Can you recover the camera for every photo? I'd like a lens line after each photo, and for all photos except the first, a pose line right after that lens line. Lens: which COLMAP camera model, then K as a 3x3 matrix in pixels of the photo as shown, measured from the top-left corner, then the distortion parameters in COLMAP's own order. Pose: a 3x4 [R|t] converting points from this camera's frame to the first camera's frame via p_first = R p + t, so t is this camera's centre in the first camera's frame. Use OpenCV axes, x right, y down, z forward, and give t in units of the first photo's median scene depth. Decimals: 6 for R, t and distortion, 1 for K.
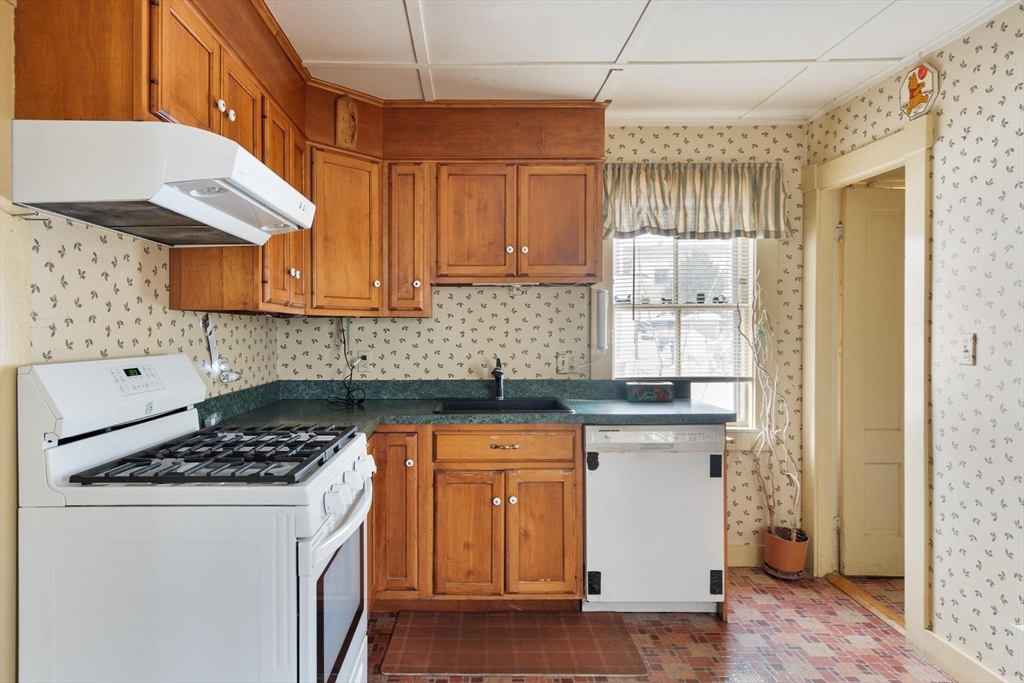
lens RADIAL K [[607.1, 0, 509.8], [0, 607.1, 336.0], [0, 0, 1]] dist [0.015643, -0.006510]
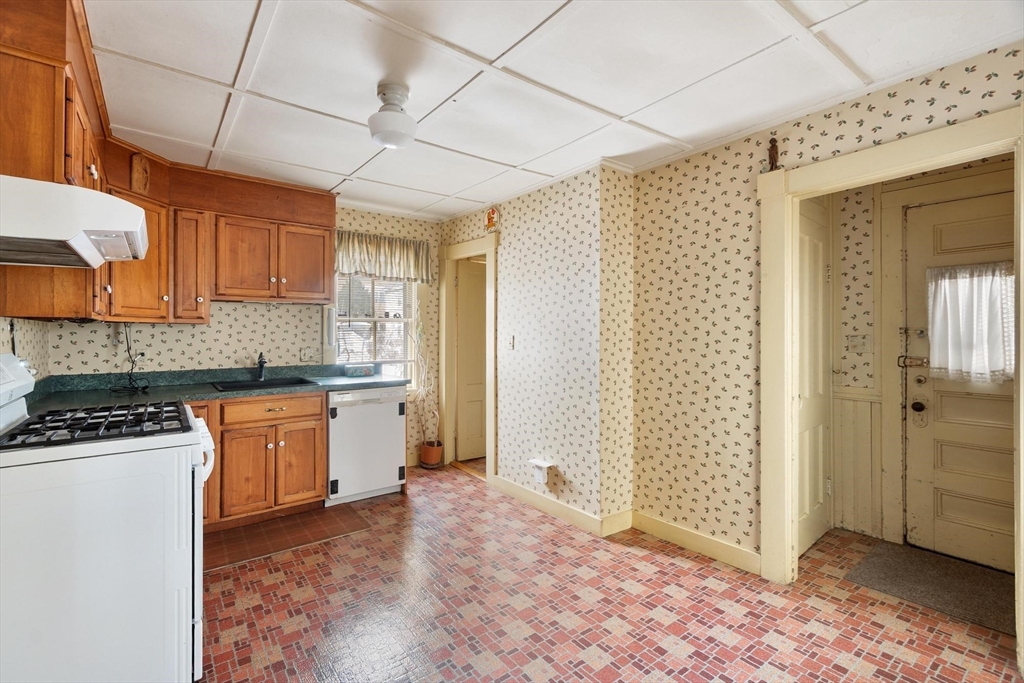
lens RADIAL K [[463.9, 0, 510.8], [0, 463.9, 339.0], [0, 0, 1]] dist [-0.001191, -0.000478]
pose [[0.776434, -0.005438, 0.630175, -0.268027], [0.002050, 0.999979, 0.006104, -0.001165], [-0.630195, -0.003447, 0.776429, -0.262926]]
